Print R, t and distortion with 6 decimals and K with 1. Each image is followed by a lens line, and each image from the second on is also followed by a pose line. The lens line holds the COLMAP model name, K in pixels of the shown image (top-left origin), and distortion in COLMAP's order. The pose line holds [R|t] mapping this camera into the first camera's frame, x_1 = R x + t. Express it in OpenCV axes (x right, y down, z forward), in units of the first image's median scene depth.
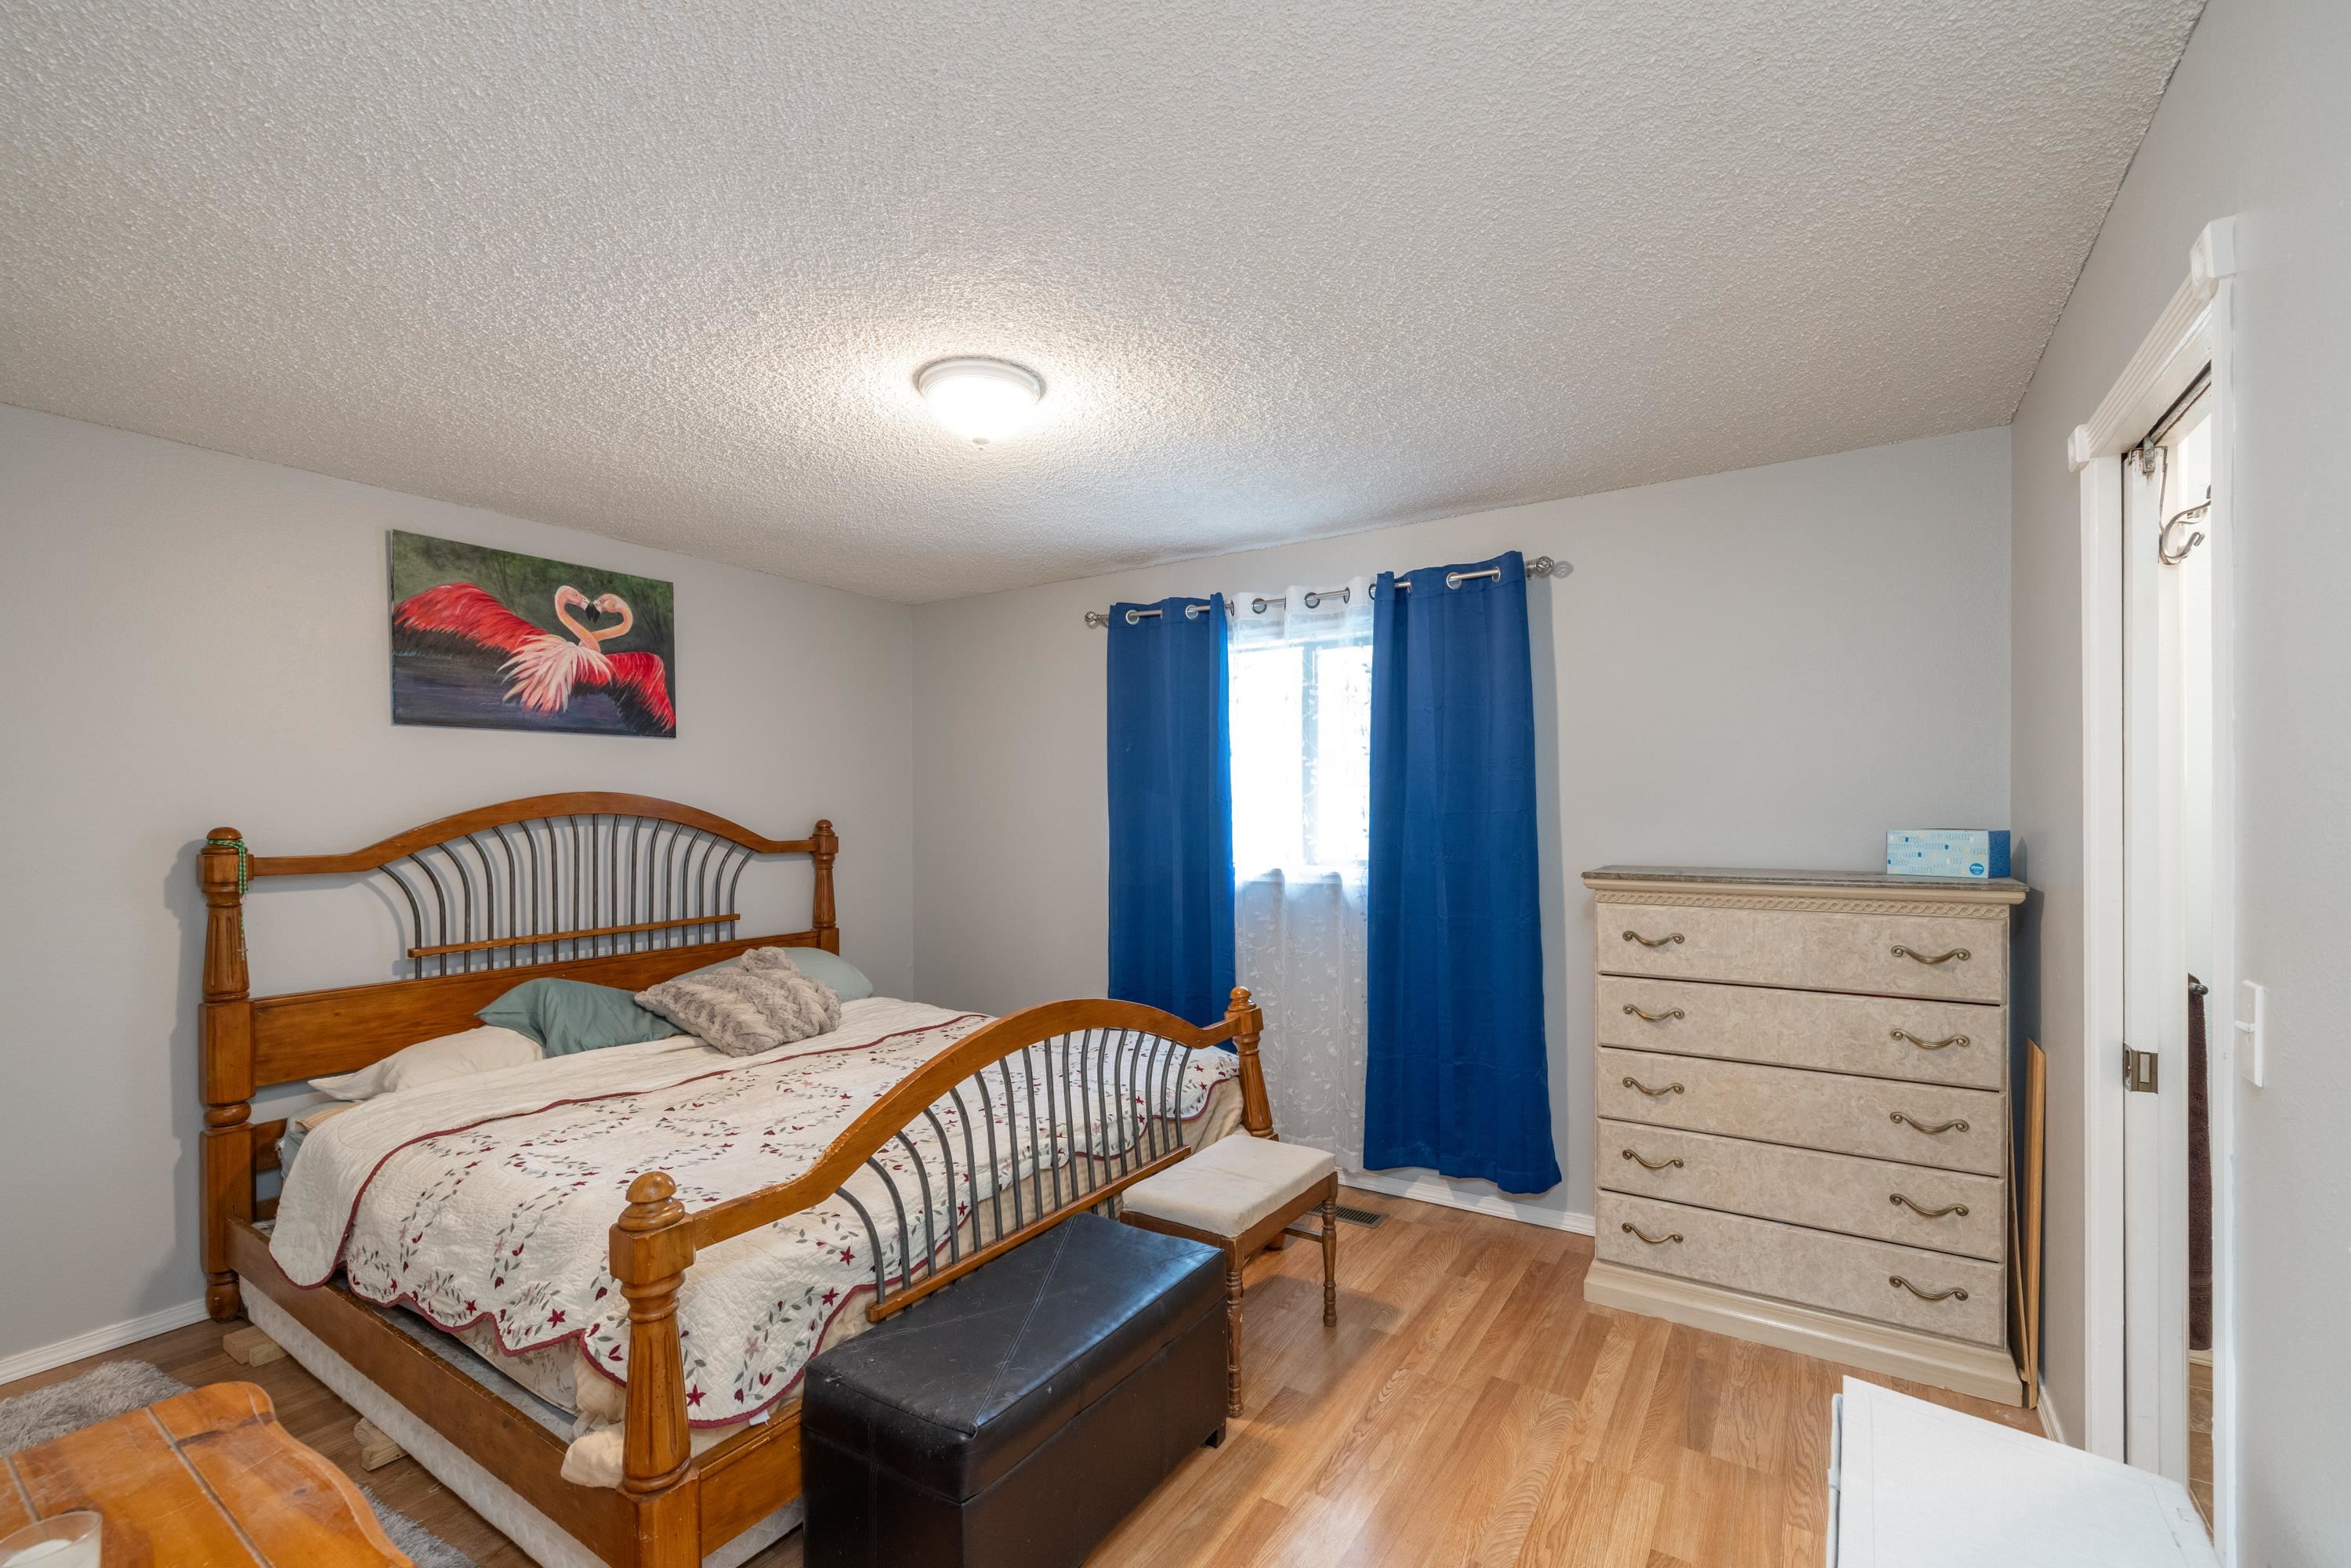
lens RADIAL K [[1012.9, 0, 1176.4], [0, 1012.9, 802.3], [0, 0, 1]] dist [0.002511, 0.000184]
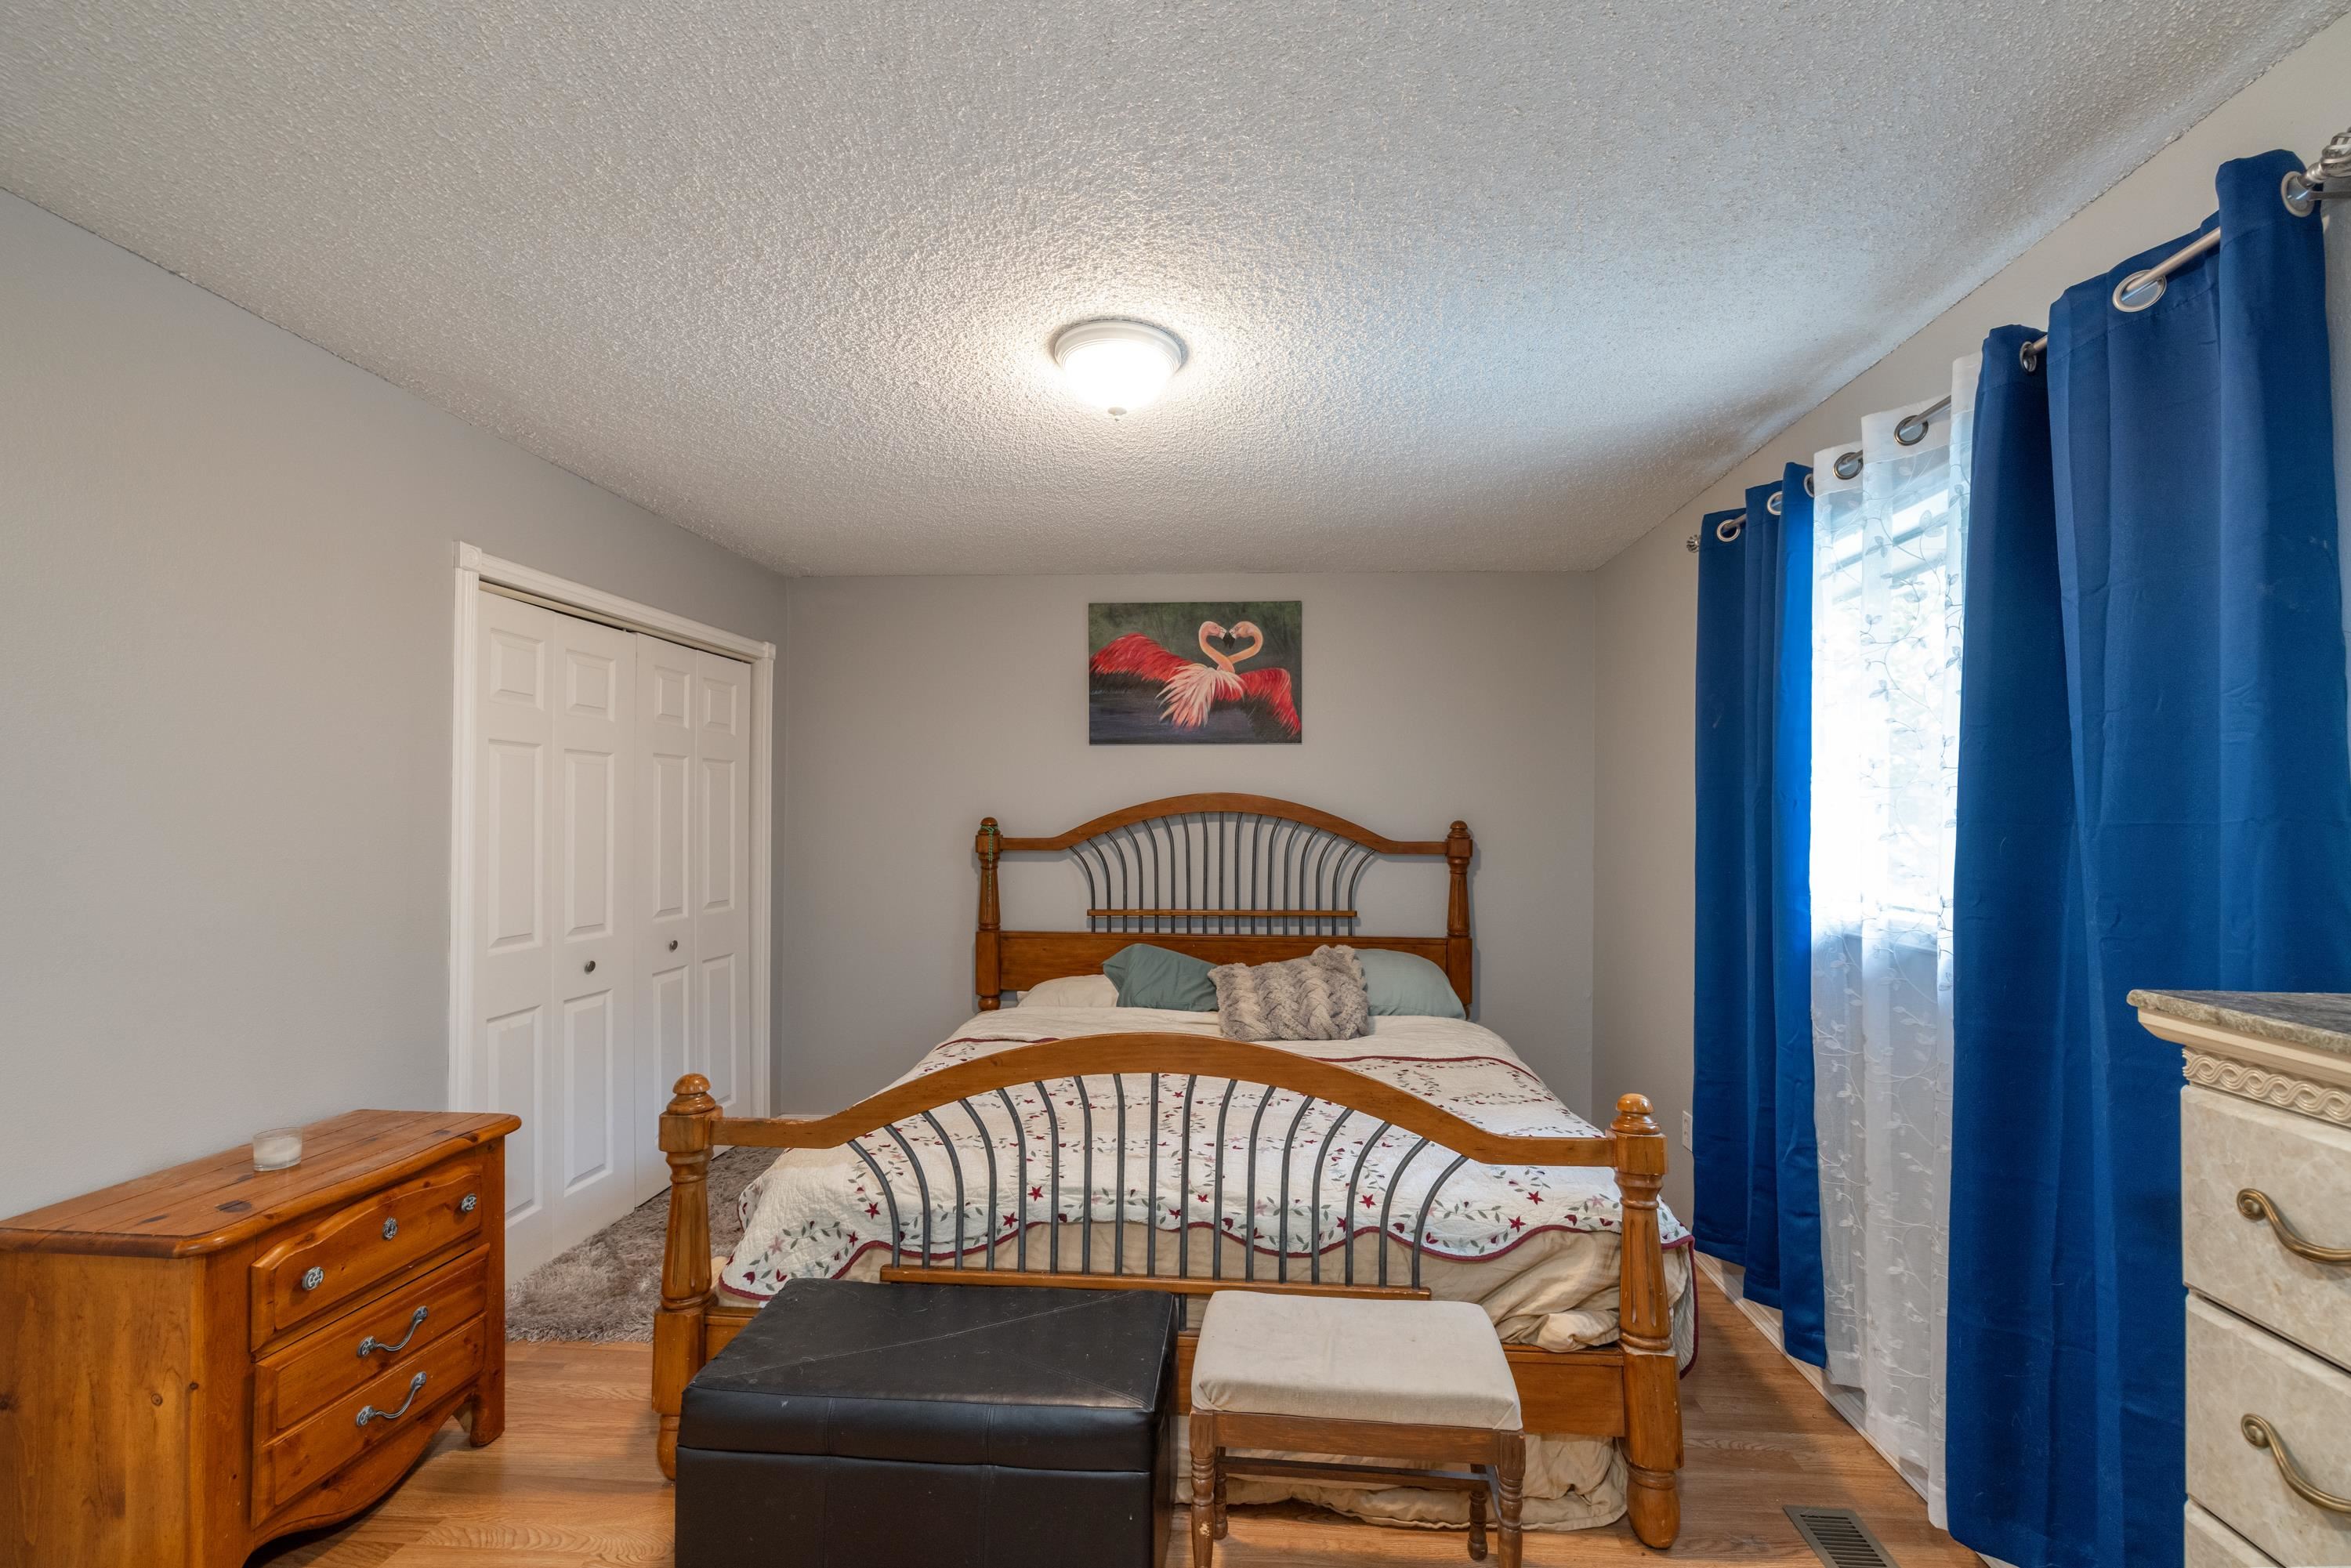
lens RADIAL K [[1012.9, 0, 1187.1], [0, 1012.9, 796.2], [0, 0, 1]] dist [0.002511, 0.000184]
pose [[0.477080, -0.006323, -0.878837, 0.464370], [-0.000397, 0.999972, -0.007410, 0.001875], [0.878860, 0.003884, 0.477065, 0.439411]]
